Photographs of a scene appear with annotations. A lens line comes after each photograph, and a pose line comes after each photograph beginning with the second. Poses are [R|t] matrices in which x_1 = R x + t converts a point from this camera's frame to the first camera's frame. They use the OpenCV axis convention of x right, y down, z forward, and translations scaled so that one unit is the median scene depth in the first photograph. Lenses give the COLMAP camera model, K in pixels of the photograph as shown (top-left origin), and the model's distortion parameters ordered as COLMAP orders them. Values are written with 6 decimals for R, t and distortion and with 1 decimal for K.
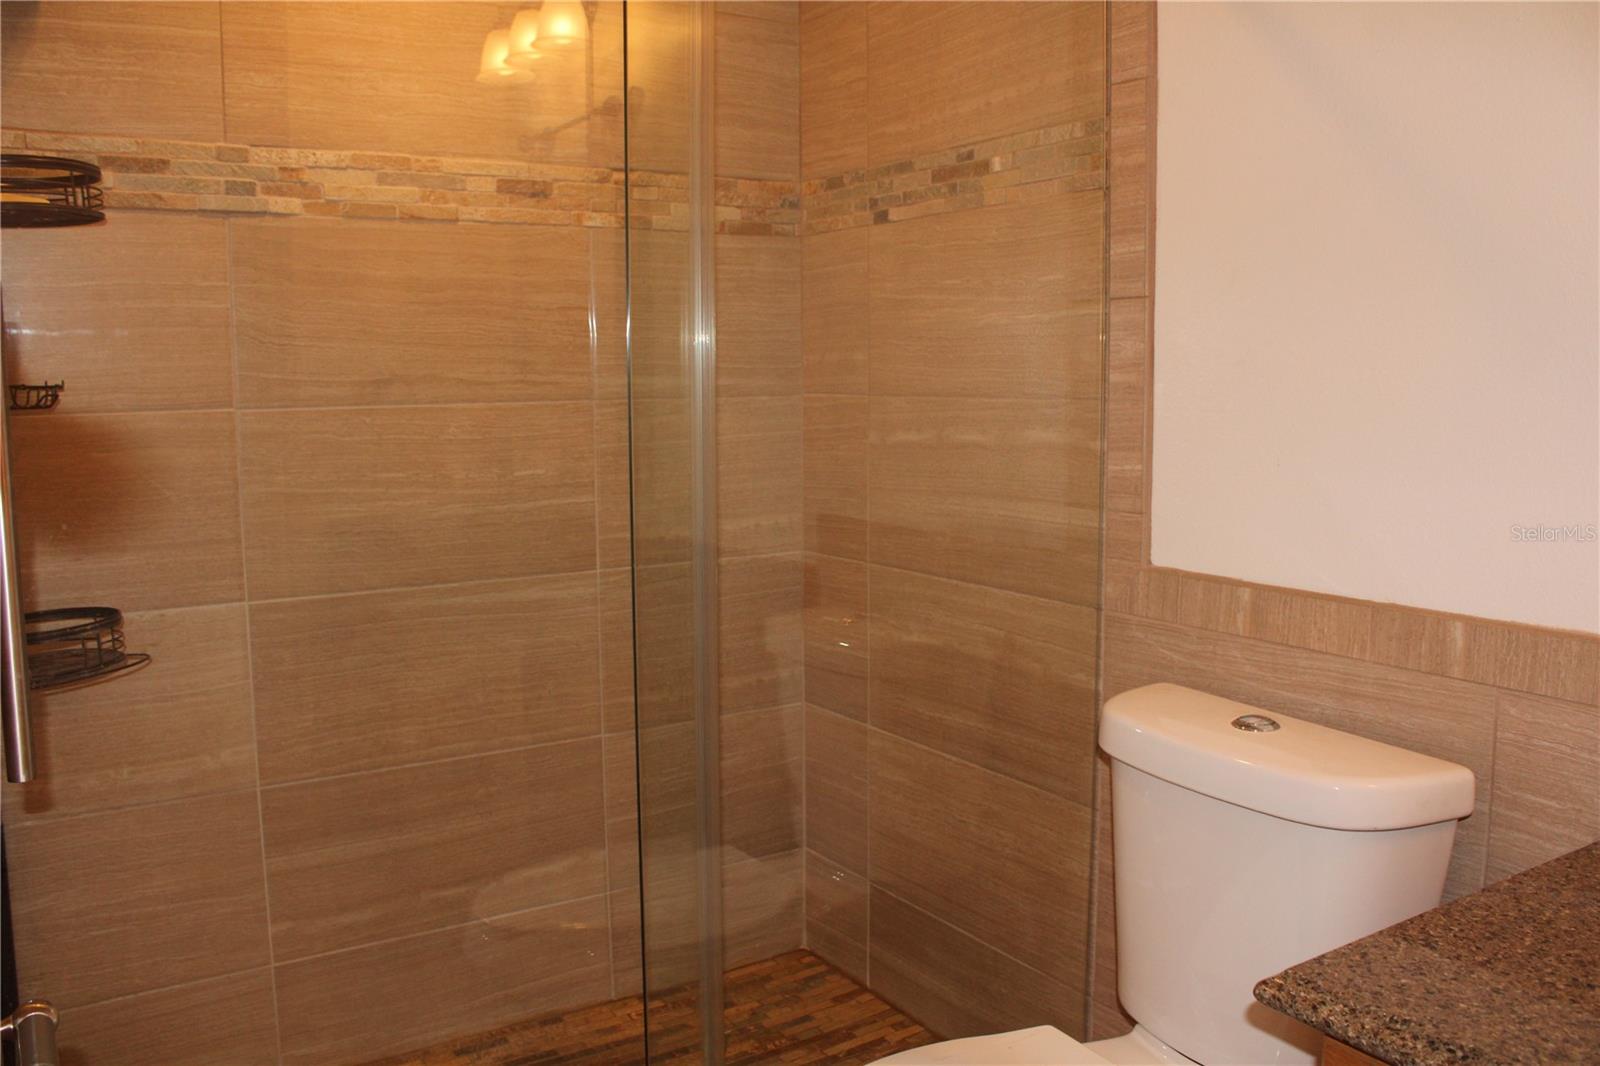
lens RADIAL K [[1351.9, 0, 801.9], [0, 1351.9, 526.0], [0, 0, 1]] dist [-0.161076, 0.144834]
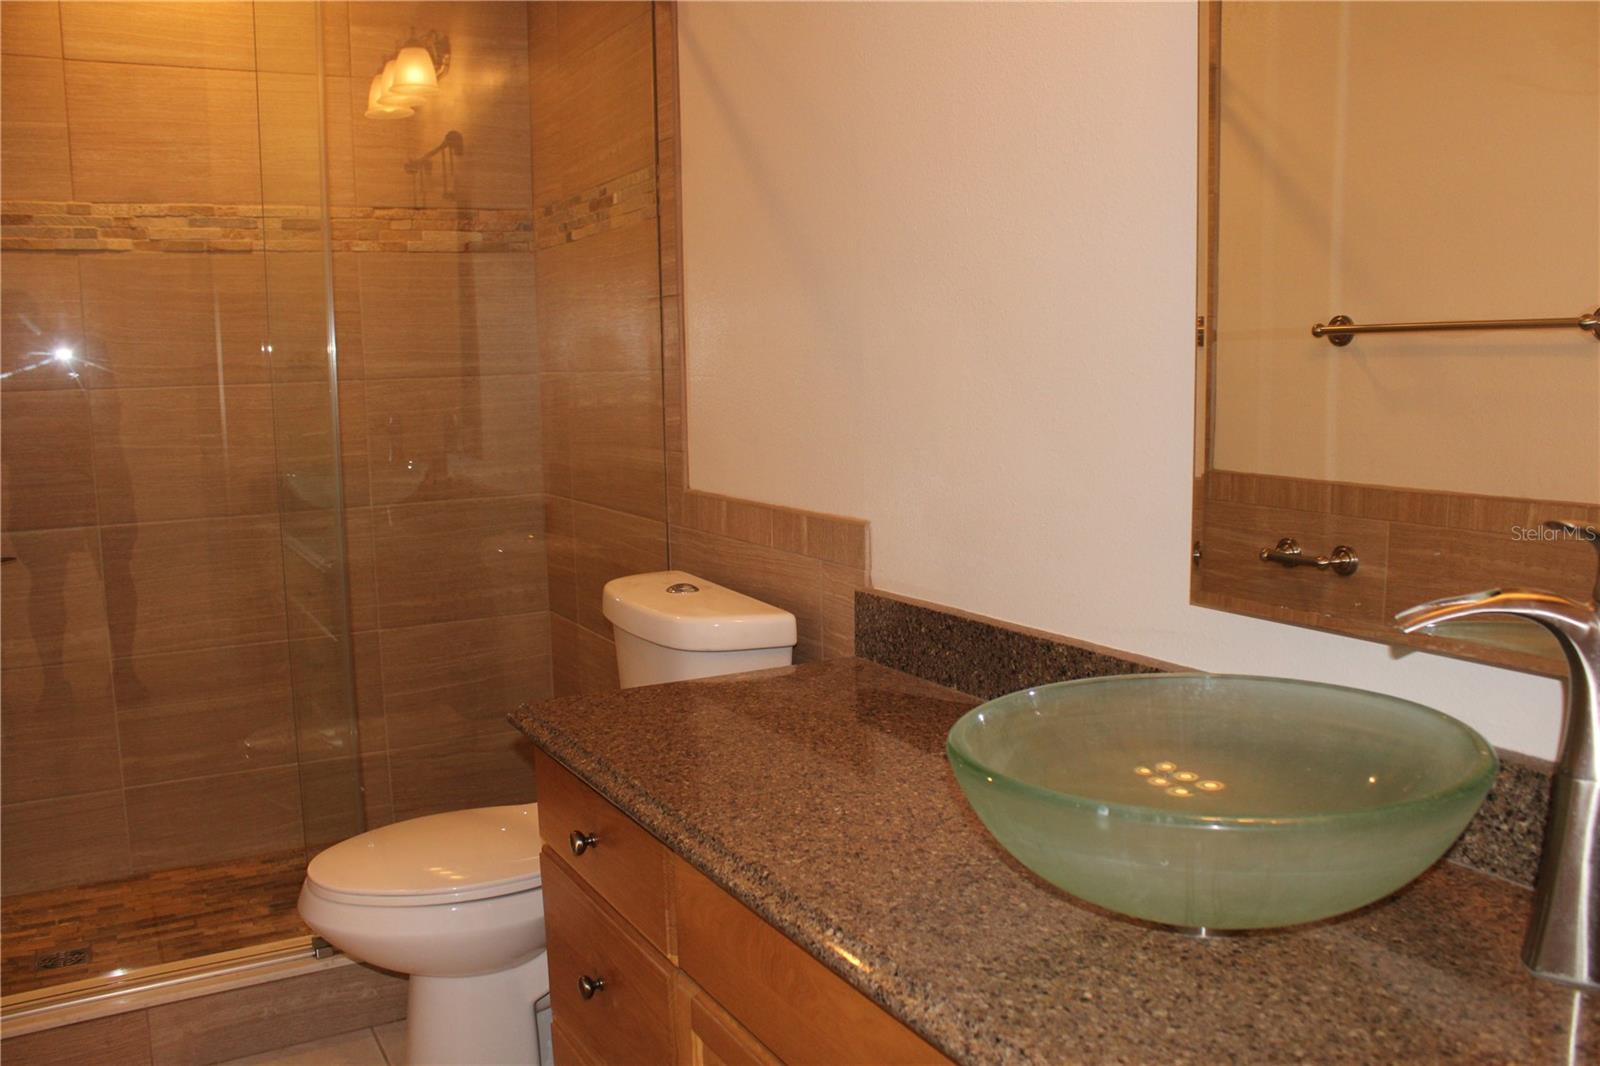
lens RADIAL K [[1351.9, 0, 806.8], [0, 1351.9, 524.0], [0, 0, 1]] dist [-0.161076, 0.144834]
pose [[0.997720, -0.006193, -0.067205, 0.415103], [0.006792, 0.999939, 0.008691, 0.047066], [0.067147, -0.009127, 0.997701, -0.332518]]
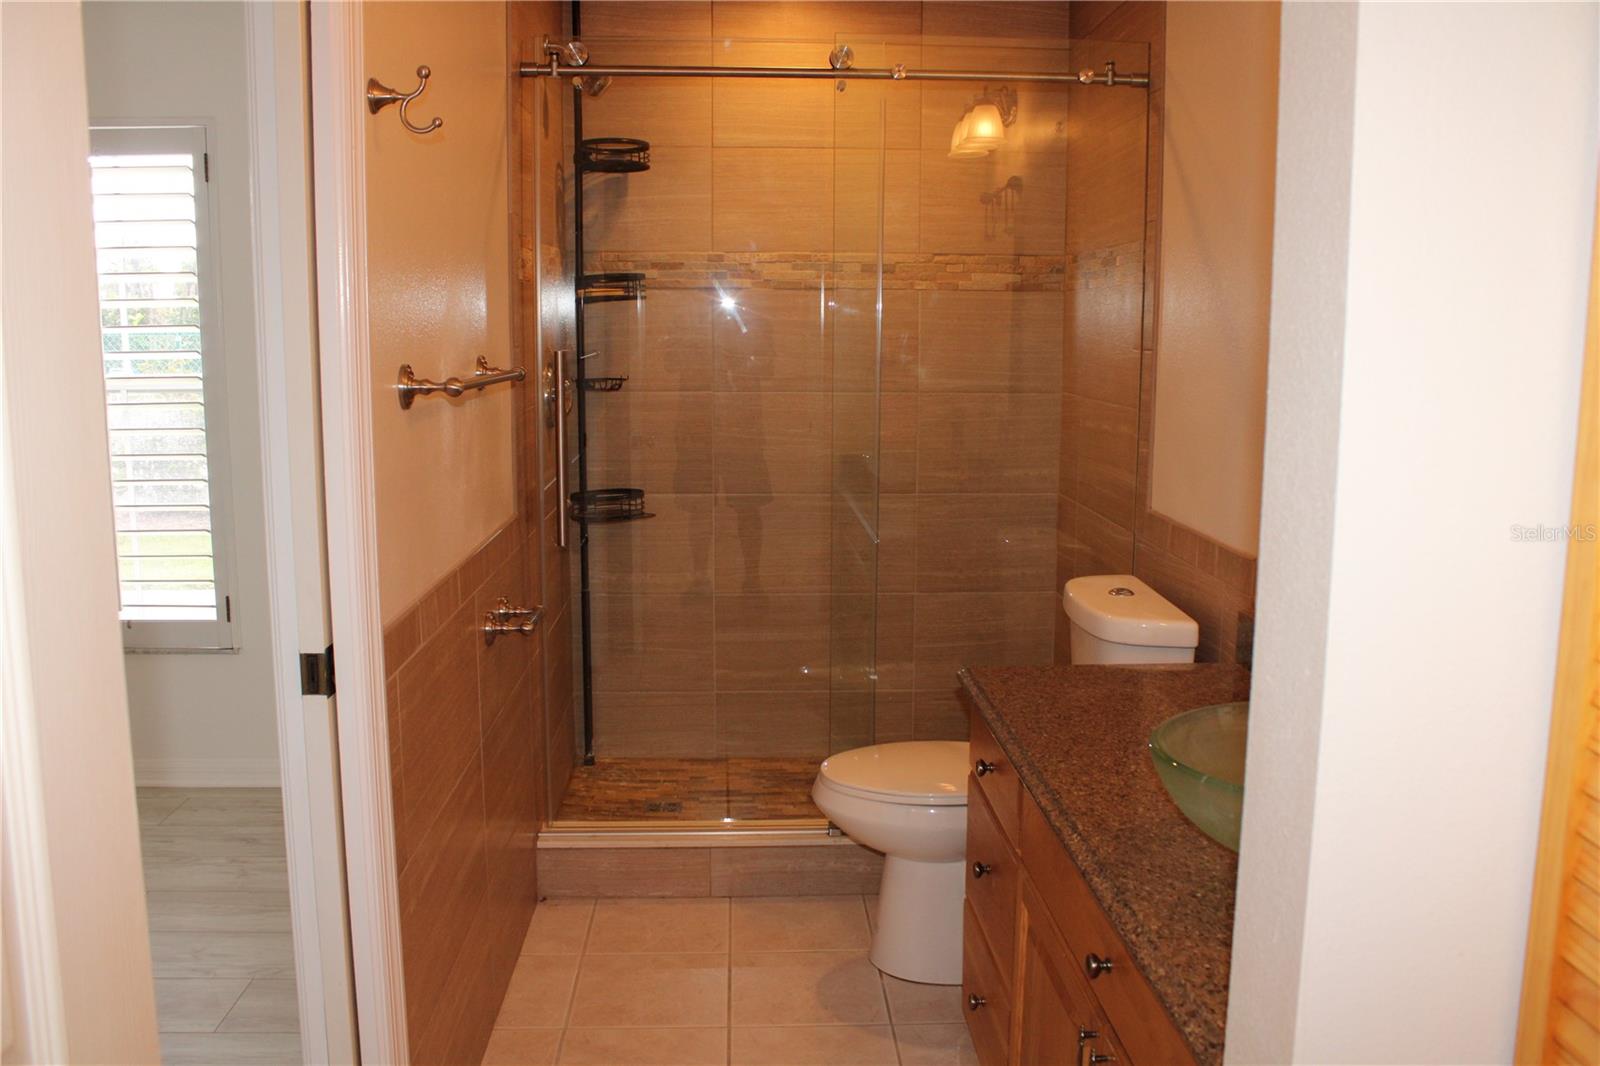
lens RADIAL K [[1351.9, 0, 803.7], [0, 1351.9, 534.2], [0, 0, 1]] dist [-0.161076, 0.144834]
pose [[0.867019, 0.088240, -0.490399, 0.619494], [-0.067679, 0.995929, 0.059547, -0.008555], [0.493657, -0.018439, 0.869461, -0.593523]]
